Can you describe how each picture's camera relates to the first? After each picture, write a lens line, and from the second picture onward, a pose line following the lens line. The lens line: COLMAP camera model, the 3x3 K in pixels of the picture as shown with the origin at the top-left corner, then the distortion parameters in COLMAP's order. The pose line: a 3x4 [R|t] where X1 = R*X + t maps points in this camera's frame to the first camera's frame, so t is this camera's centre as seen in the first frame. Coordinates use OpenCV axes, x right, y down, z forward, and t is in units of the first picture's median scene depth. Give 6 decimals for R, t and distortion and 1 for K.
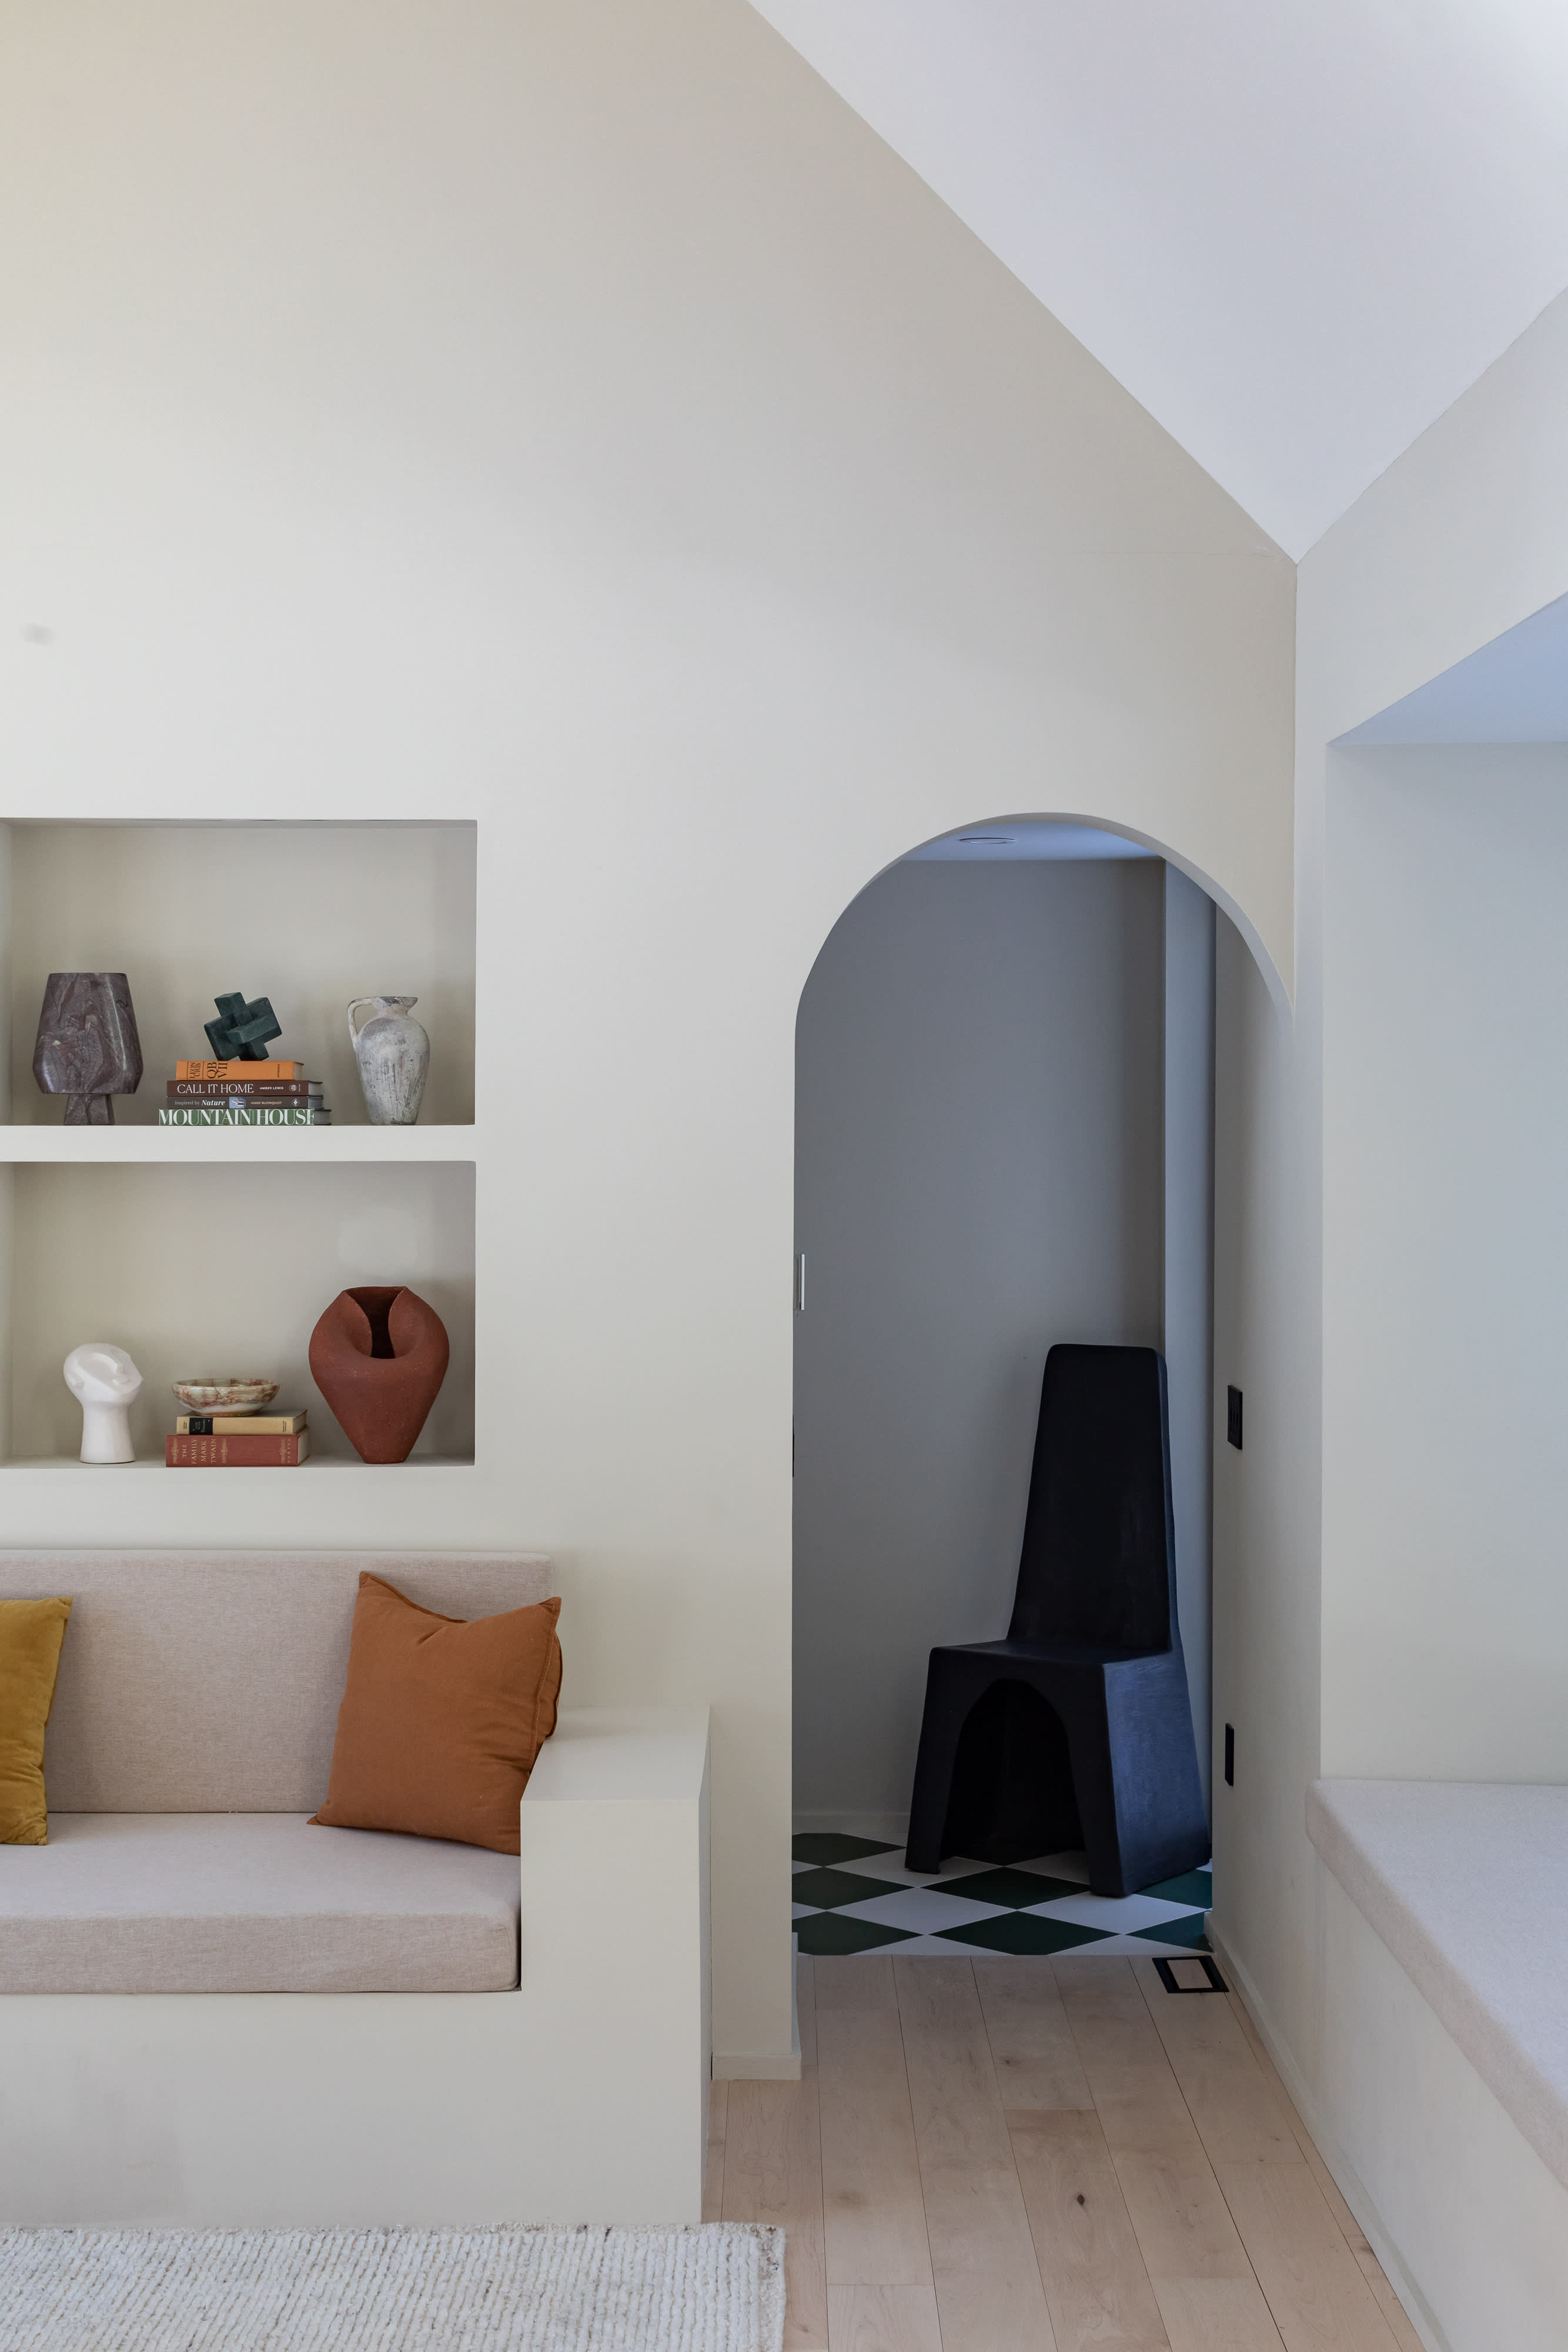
lens RADIAL K [[3399.0, 0, 784.0], [0, 3399.0, 1176.0], [0, 0, 1]] dist [0.054350, -0.164590]
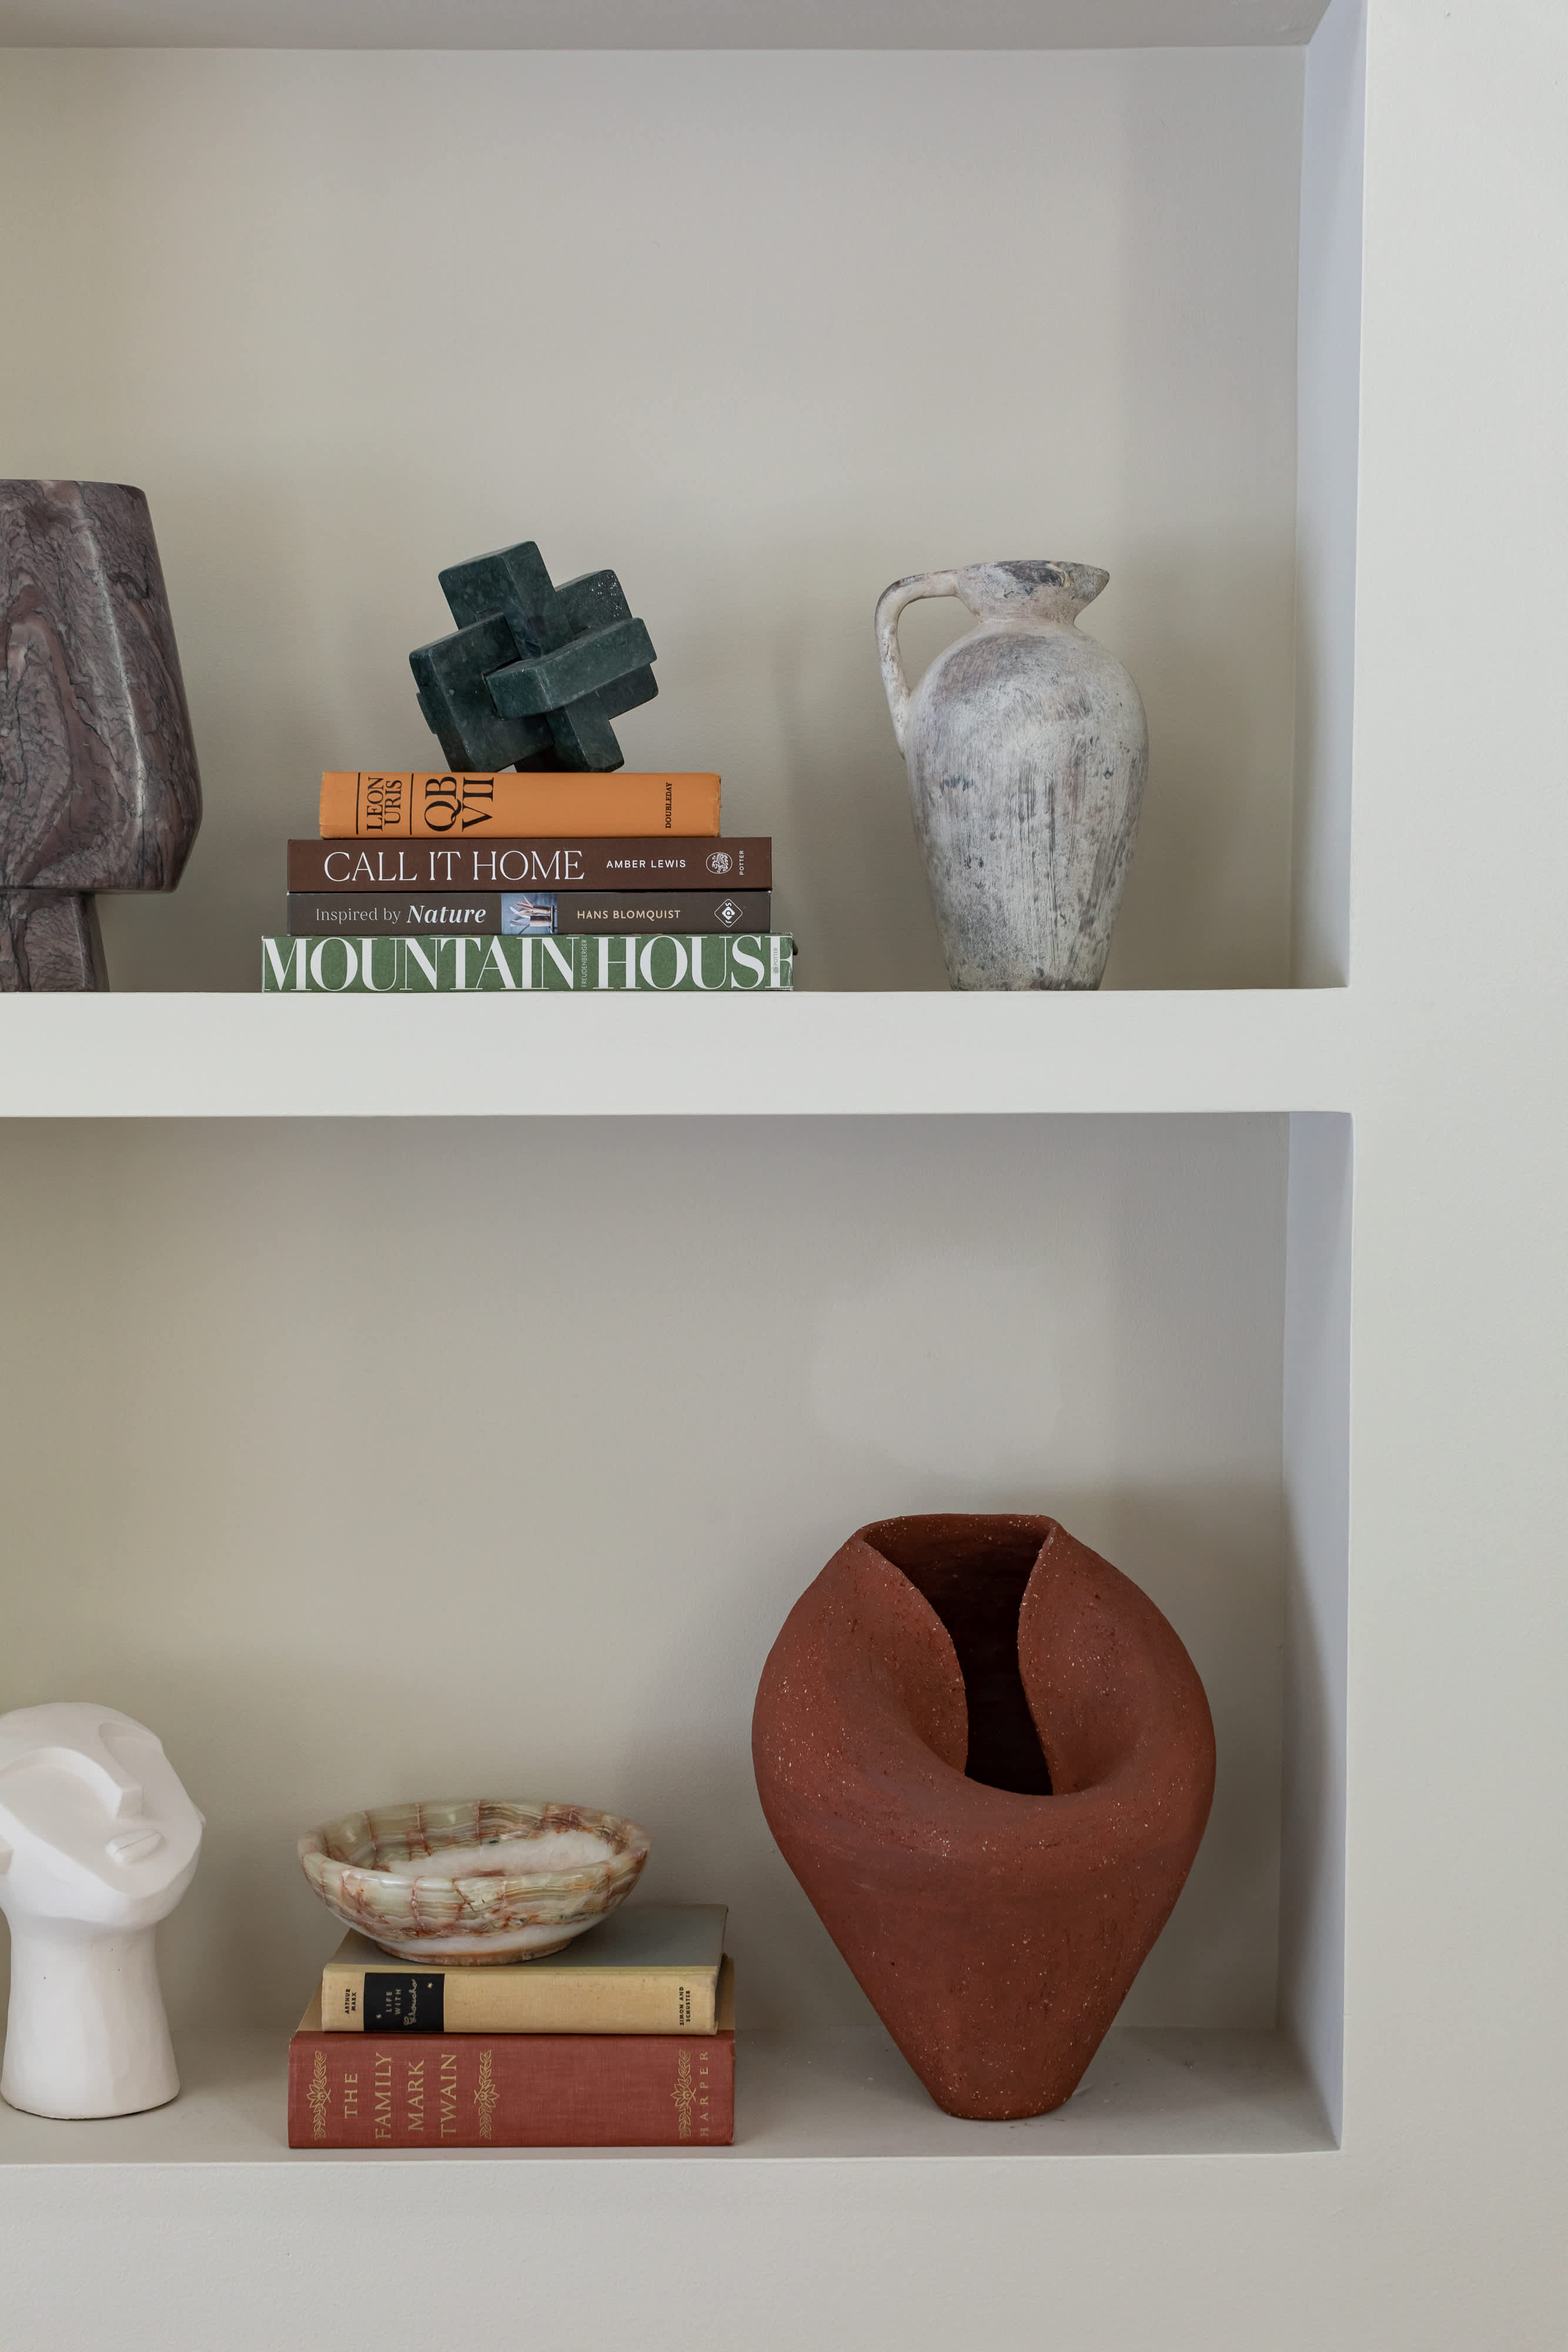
lens RADIAL K [[3399.0, 0, 784.0], [0, 3399.0, 1176.0], [0, 0, 1]] dist [0.054350, -0.164590]
pose [[0.999910, -0.000580, 0.013374, -0.141822], [0.000316, 0.999805, 0.019746, -0.004696], [-0.013383, -0.019740, 0.999716, 0.702357]]
